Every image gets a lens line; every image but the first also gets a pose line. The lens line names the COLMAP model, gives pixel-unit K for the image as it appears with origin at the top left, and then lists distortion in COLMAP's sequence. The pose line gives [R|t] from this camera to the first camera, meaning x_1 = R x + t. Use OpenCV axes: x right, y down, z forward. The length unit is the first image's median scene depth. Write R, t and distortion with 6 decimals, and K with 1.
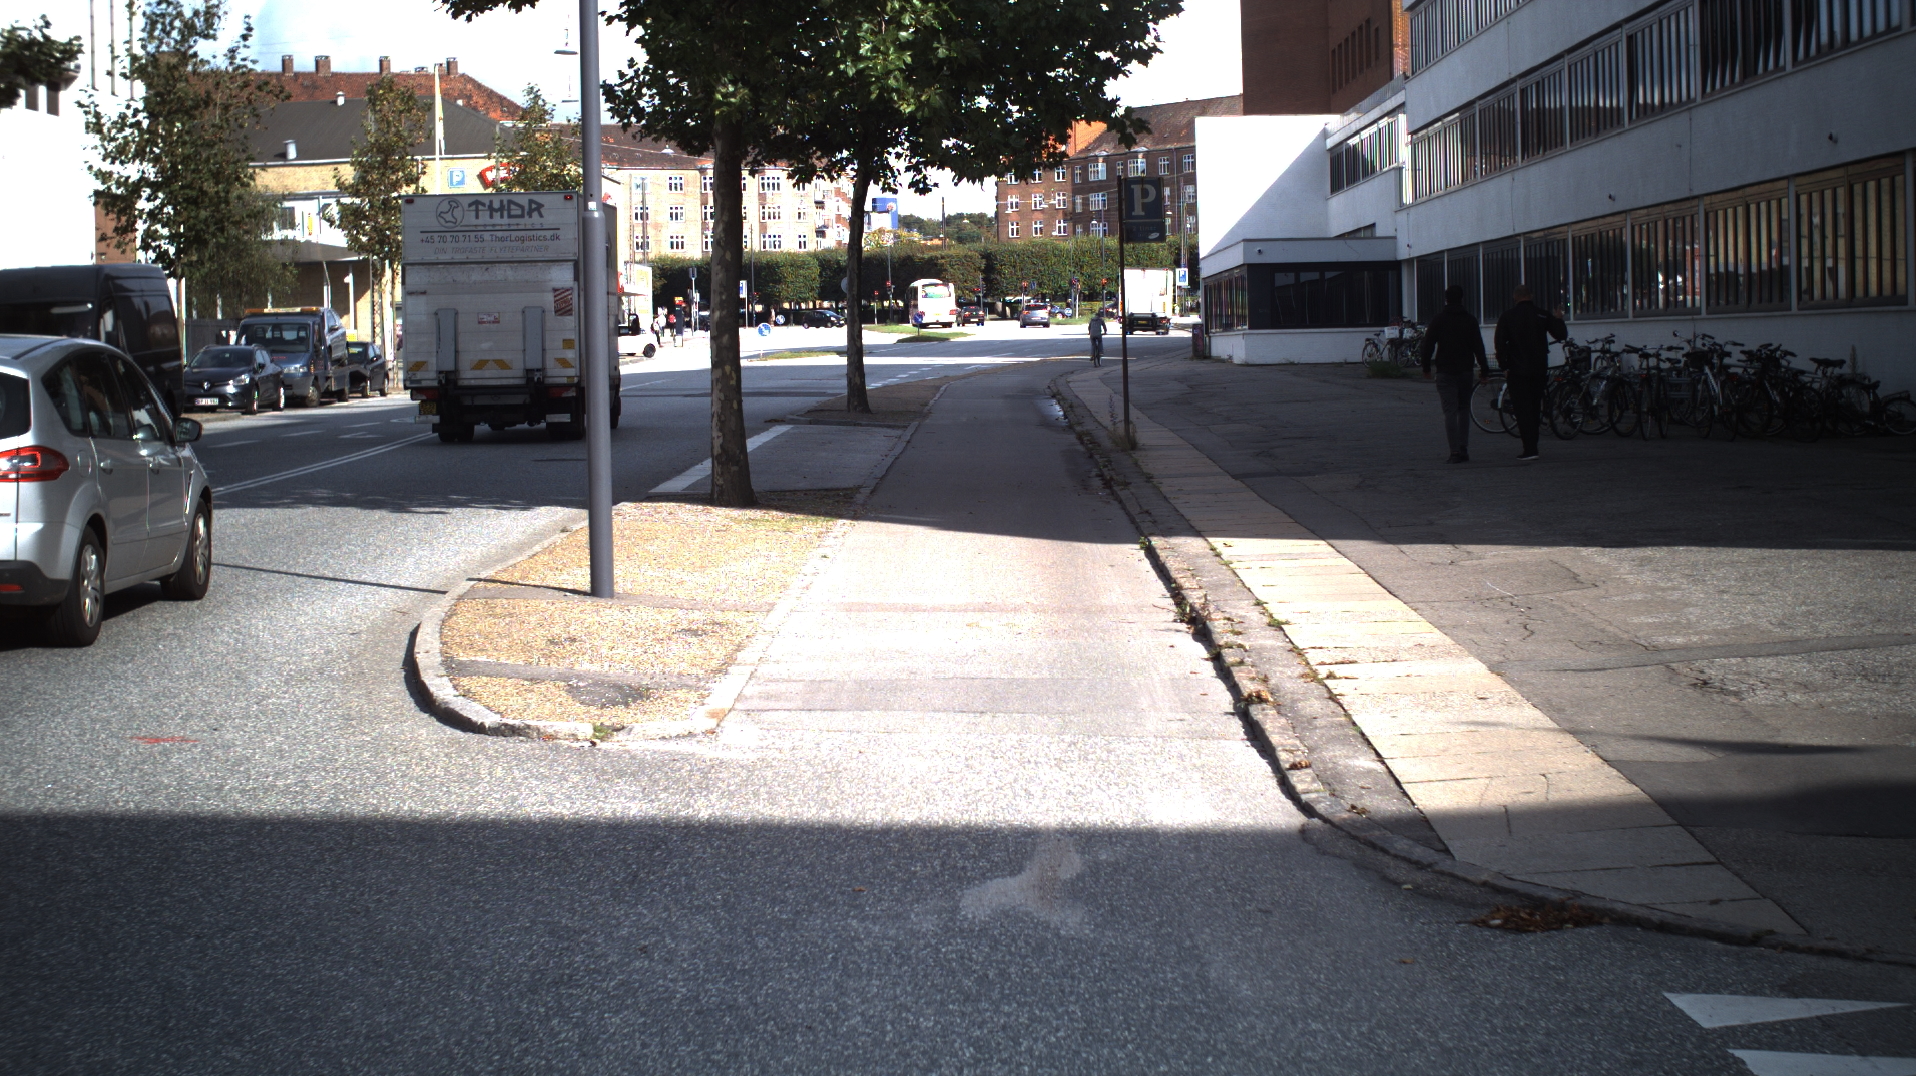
lens RADIAL K [[3508.9, 0, 958.0], [0, 3508.9, 538.0], [0, 0, 1]] dist [-0.306879, 0.499109]
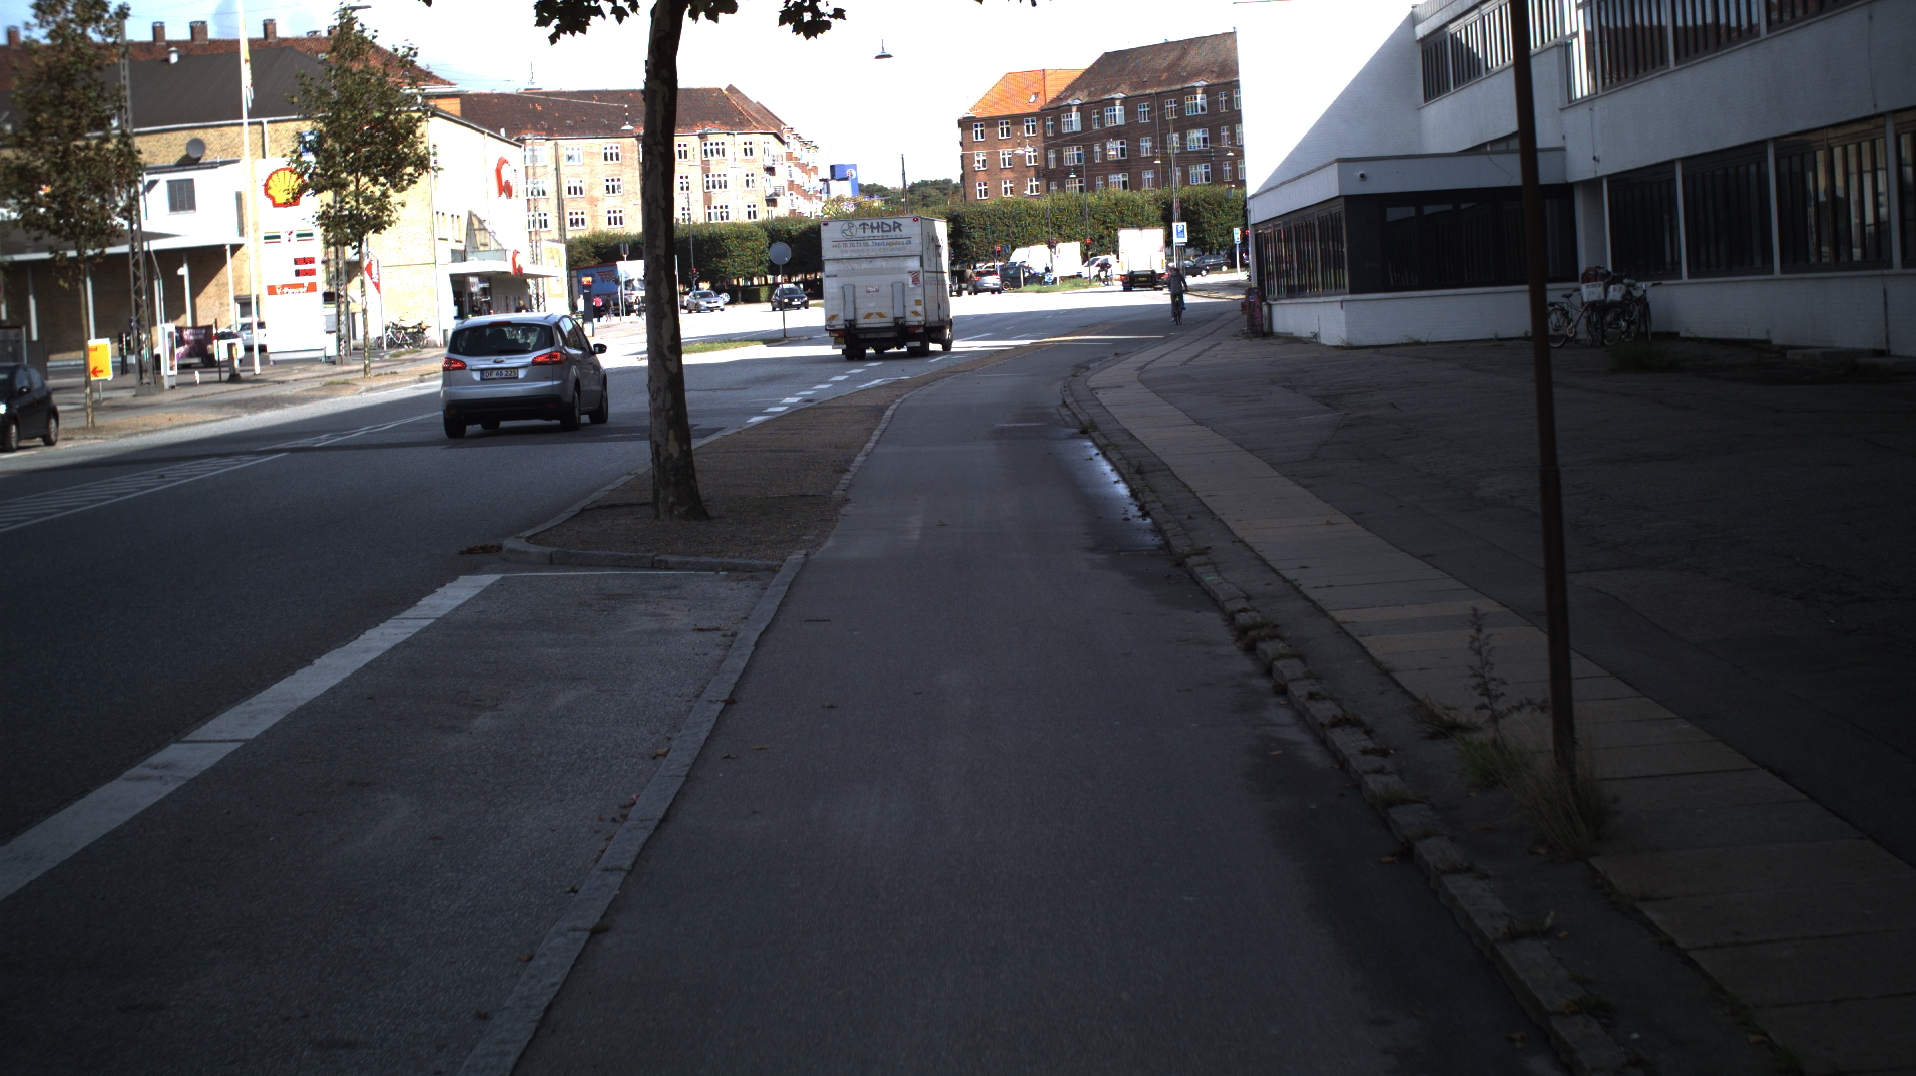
lens RADIAL K [[3508.9, 0, 958.0], [0, 3508.9, 538.0], [0, 0, 1]] dist [-0.306879, 0.499109]
pose [[0.999292, -0.037116, 0.006188, 0.002540], [0.037060, 0.999274, 0.008869, -0.021833], [-0.006512, -0.008634, 0.999942, 0.335528]]
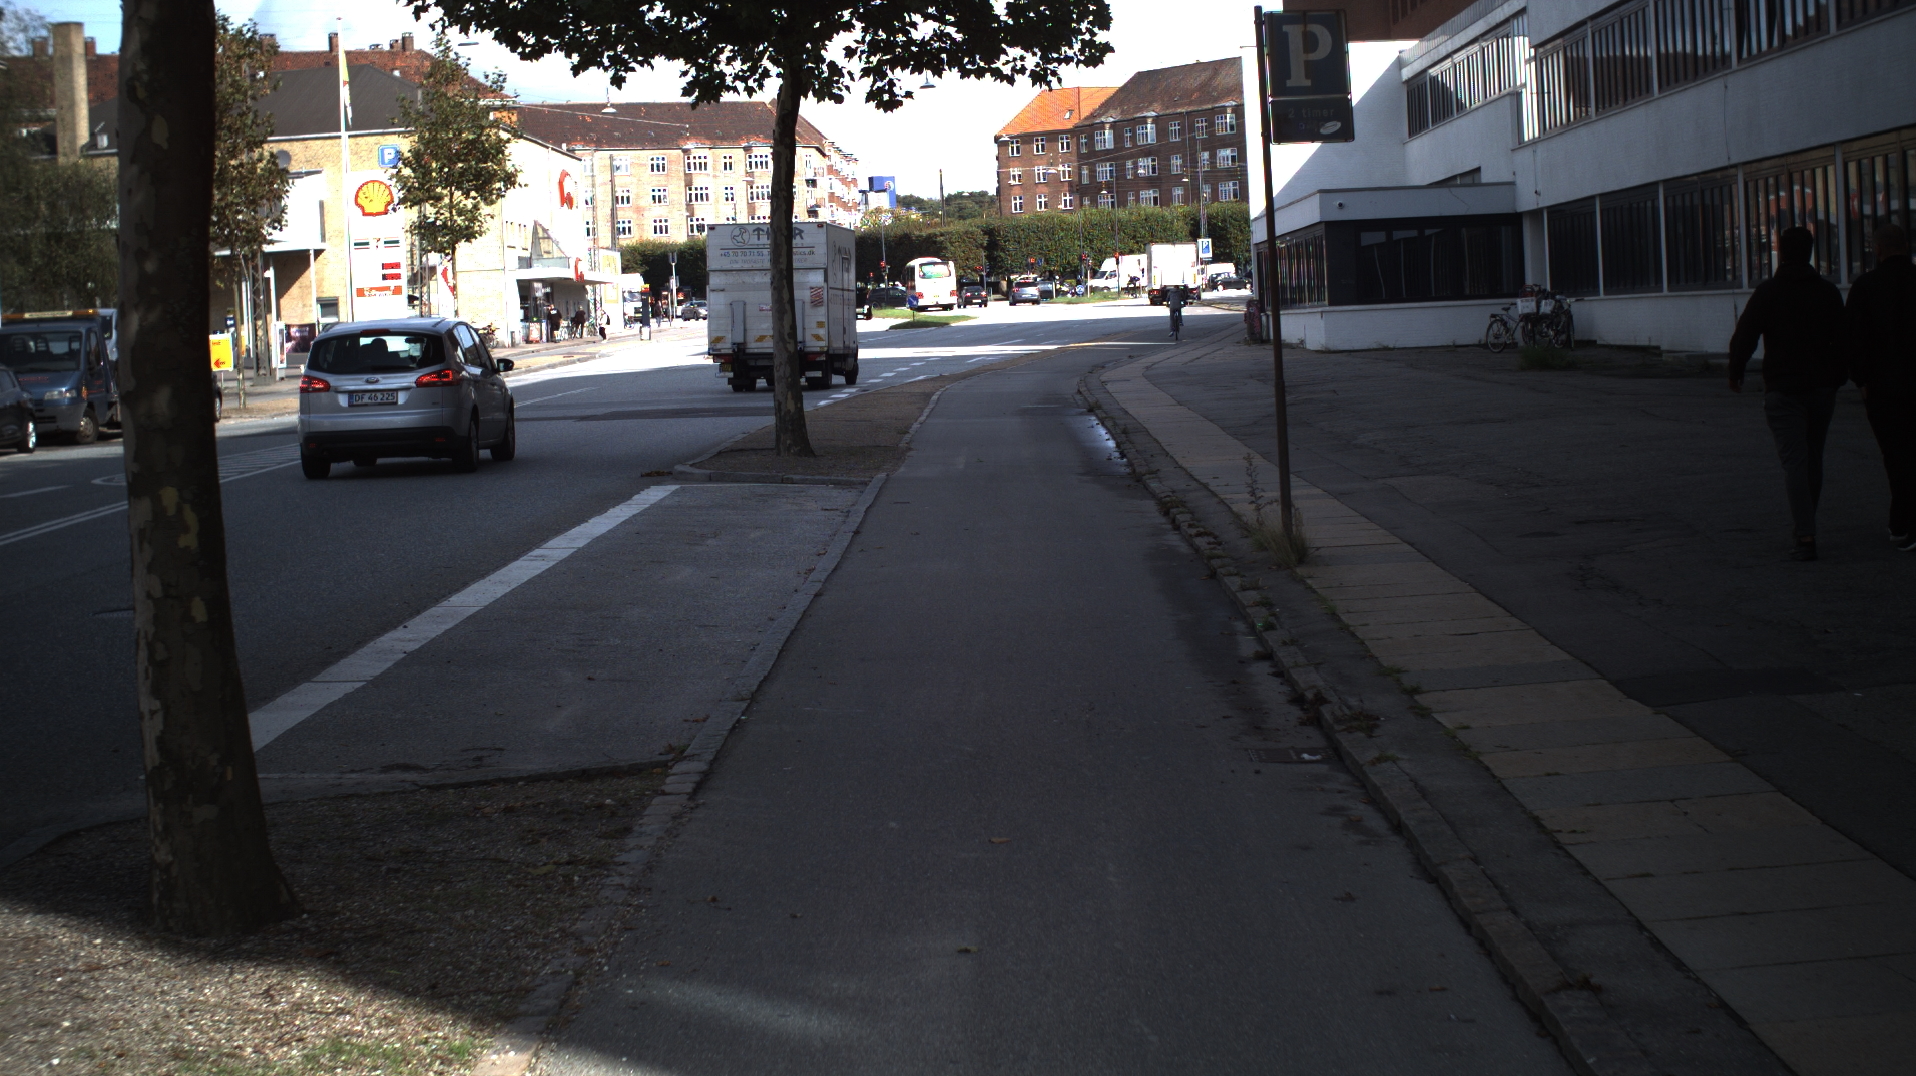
lens RADIAL K [[3508.9, 0, 958.0], [0, 3508.9, 538.0], [0, 0, 1]] dist [-0.306879, 0.499109]
pose [[0.999677, -0.025261, -0.002802, 0.001534], [0.025276, 0.999666, 0.005413, -0.014340], [0.002664, -0.005482, 0.999981, 0.223786]]
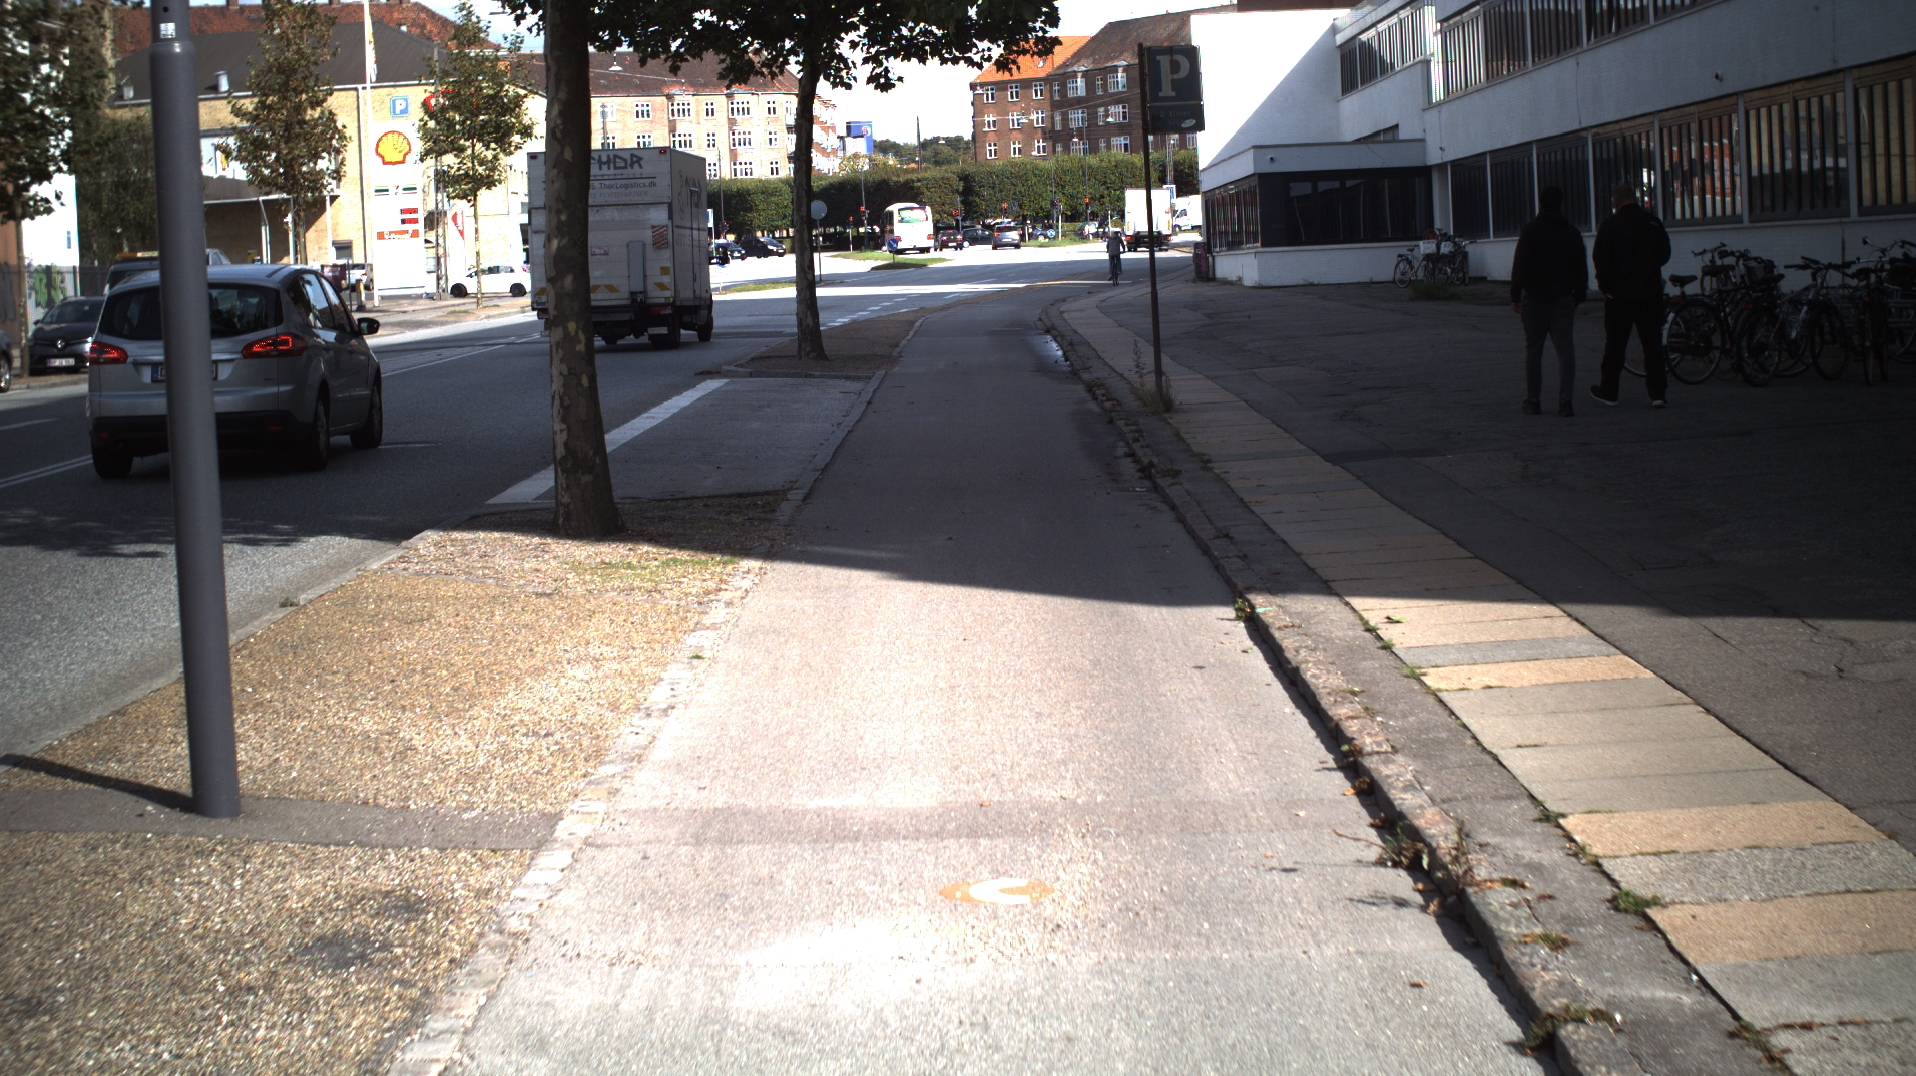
lens RADIAL K [[3508.9, 0, 958.0], [0, 3508.9, 538.0], [0, 0, 1]] dist [-0.306879, 0.499109]
pose [[0.999680, -0.025004, 0.003802, 0.000856], [0.024917, 0.999458, 0.021498, -0.006798], [-0.004337, -0.021396, 0.999762, 0.112435]]
